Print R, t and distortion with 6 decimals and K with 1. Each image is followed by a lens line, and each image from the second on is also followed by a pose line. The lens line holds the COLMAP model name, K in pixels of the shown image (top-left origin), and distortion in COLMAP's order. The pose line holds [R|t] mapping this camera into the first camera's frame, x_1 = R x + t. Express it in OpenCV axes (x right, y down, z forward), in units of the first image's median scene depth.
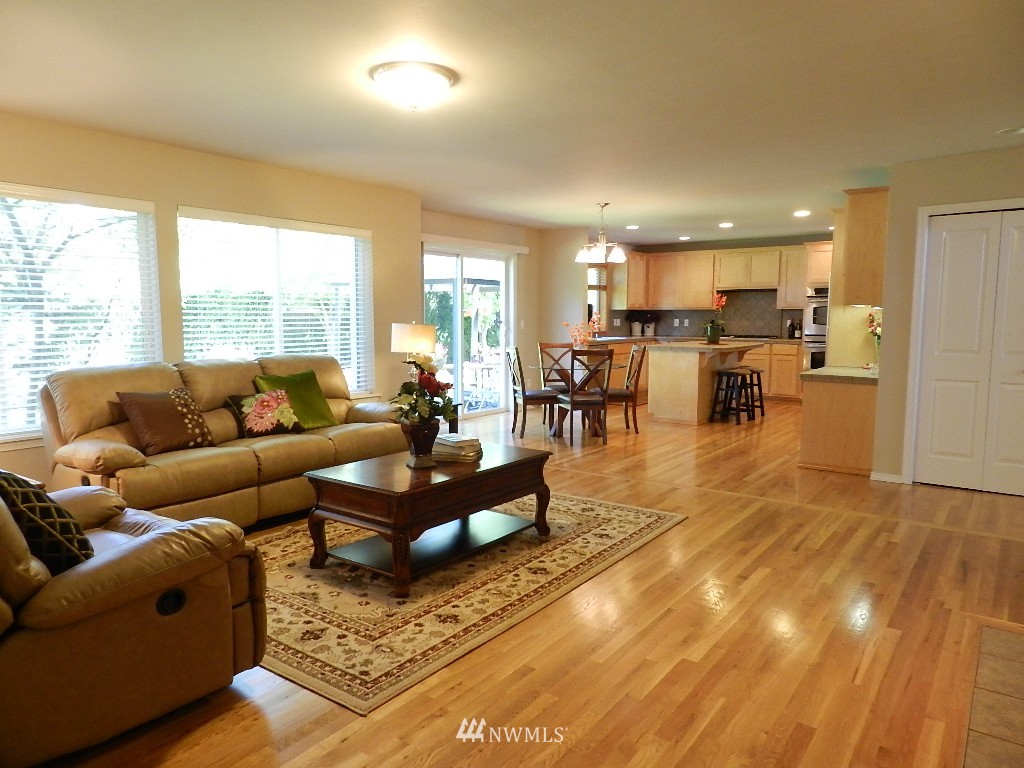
lens RADIAL K [[692.5, 0, 511.9], [0, 692.5, 384.5], [0, 0, 1]] dist [0.001336, 0.000632]
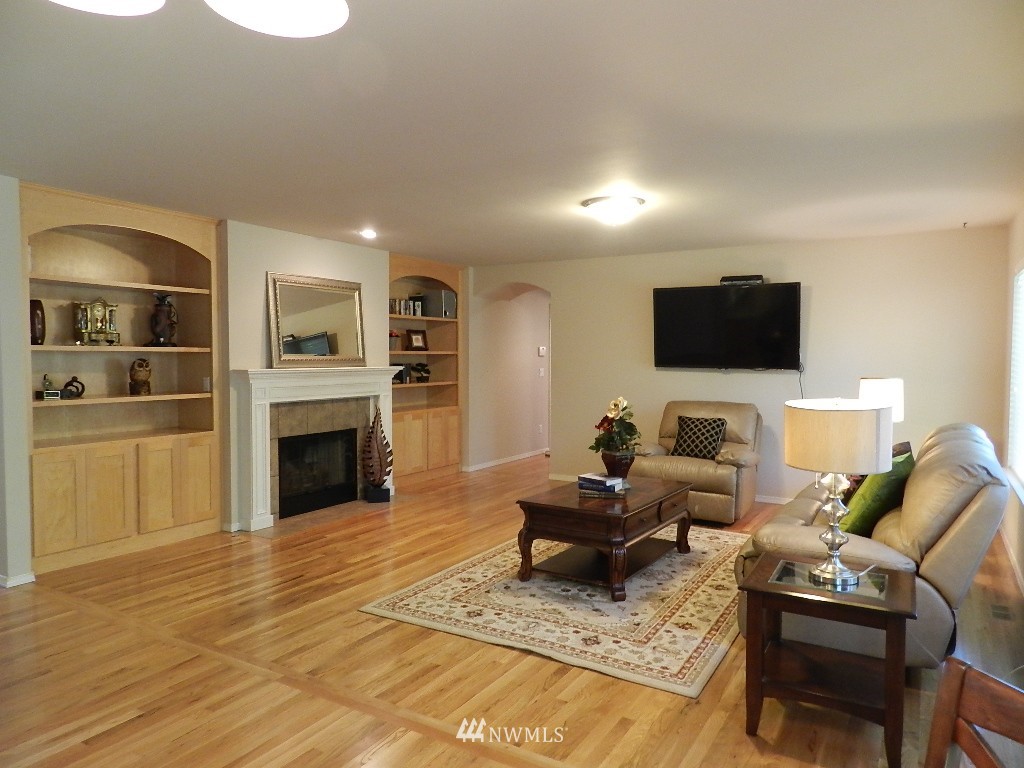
lens RADIAL K [[692.5, 0, 512.3], [0, 692.5, 383.6], [0, 0, 1]] dist [0.001336, 0.000632]
pose [[-0.996251, 0.001272, -0.086498, 0.151301], [-0.010653, 0.990478, 0.137261, -0.218350], [0.085849, 0.137667, -0.986751, 1.966344]]
